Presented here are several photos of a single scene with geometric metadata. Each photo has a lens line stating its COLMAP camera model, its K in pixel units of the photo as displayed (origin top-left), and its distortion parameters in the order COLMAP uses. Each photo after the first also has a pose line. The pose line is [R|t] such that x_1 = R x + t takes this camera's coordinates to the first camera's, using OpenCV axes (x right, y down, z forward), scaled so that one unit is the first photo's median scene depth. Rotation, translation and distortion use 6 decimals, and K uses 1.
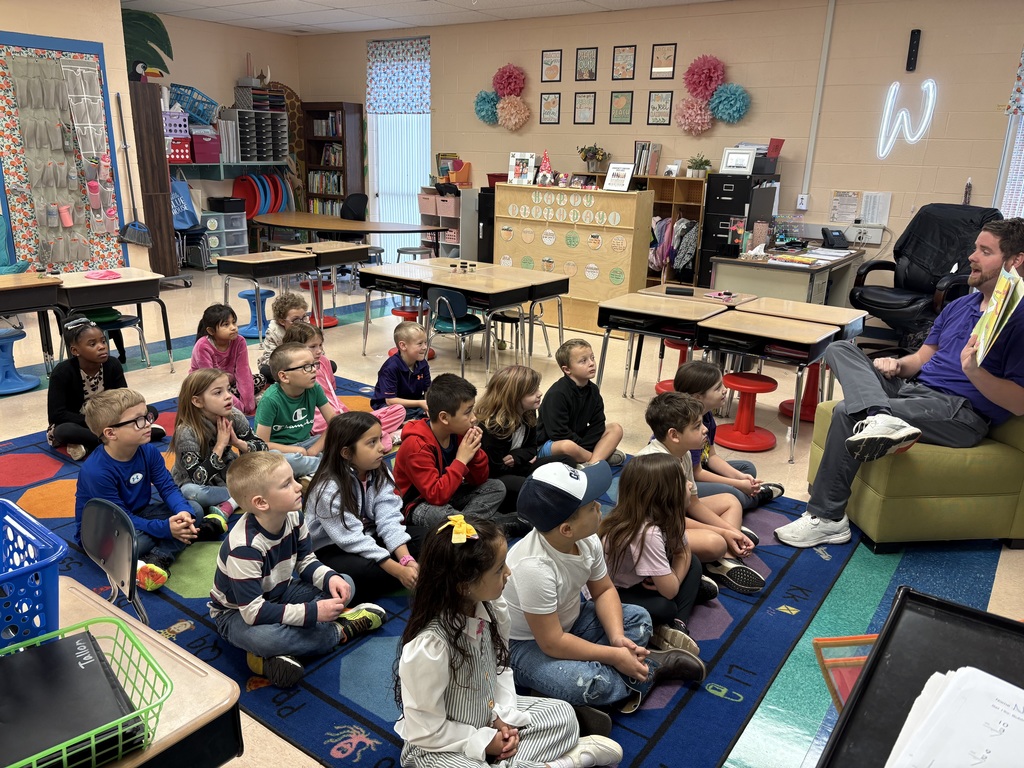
lens RADIAL K [[777.9, 0, 512.0], [0, 777.9, 384.0], [0, 0, 1]] dist [0.033960, -0.005759]
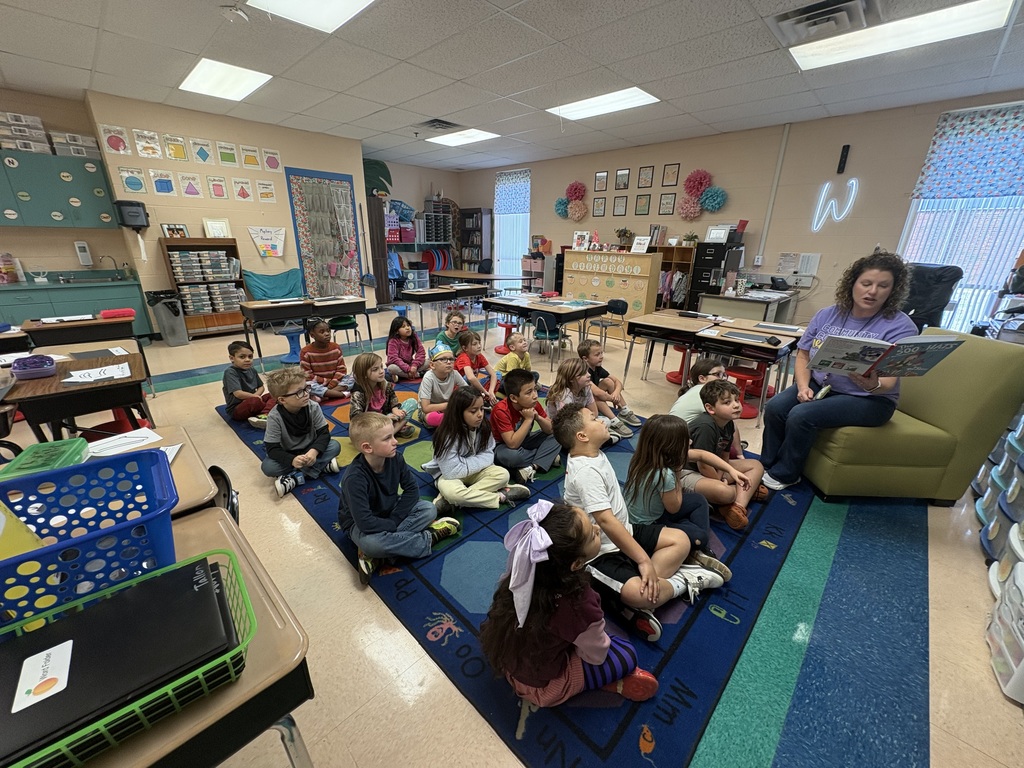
lens RADIAL K [[406.5, 0, 512.0], [0, 406.5, 384.0], [0, 0, 1]] dist [0.000191, -0.000105]
pose [[0.989255, 0.038449, -0.141053, 0.000516], [-0.032121, 0.998384, 0.046870, -0.003492], [0.142627, -0.041836, 0.988892, 0.094281]]
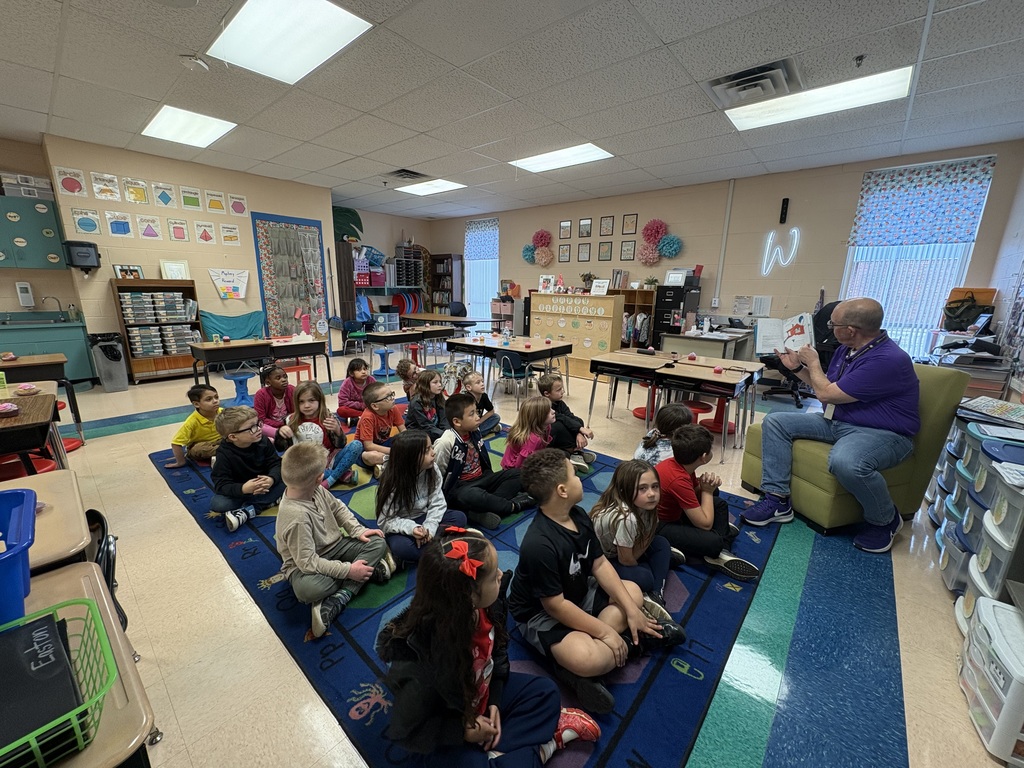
lens RADIAL K [[406.5, 0, 512.0], [0, 406.5, 384.0], [0, 0, 1]] dist [0.000191, -0.000105]
pose [[0.996015, 0.012422, -0.088319, 0.017846], [-0.017861, 0.997974, -0.061066, 0.001408], [0.087381, 0.062400, 0.994219, 0.107936]]
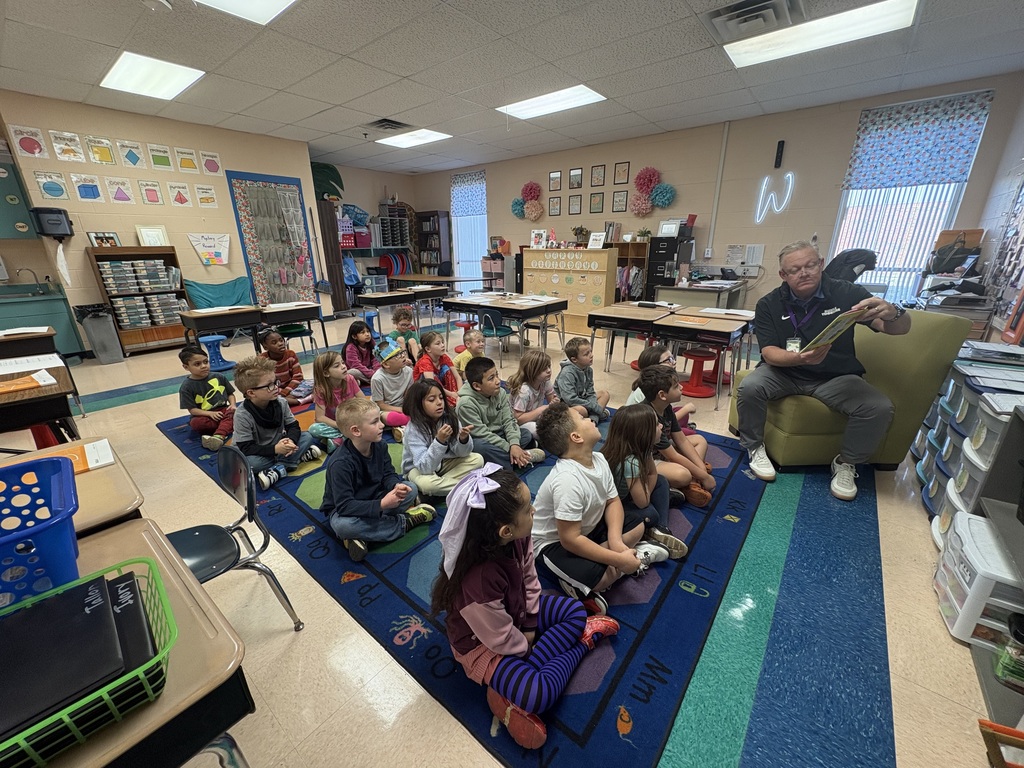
lens RADIAL K [[406.5, 0, 512.0], [0, 406.5, 384.0], [0, 0, 1]] dist [0.000191, -0.000105]
pose [[0.997781, -0.018631, -0.063917, 0.005181], [0.020916, 0.999159, 0.035280, 0.006137], [0.063206, -0.036538, 0.997331, 0.100012]]
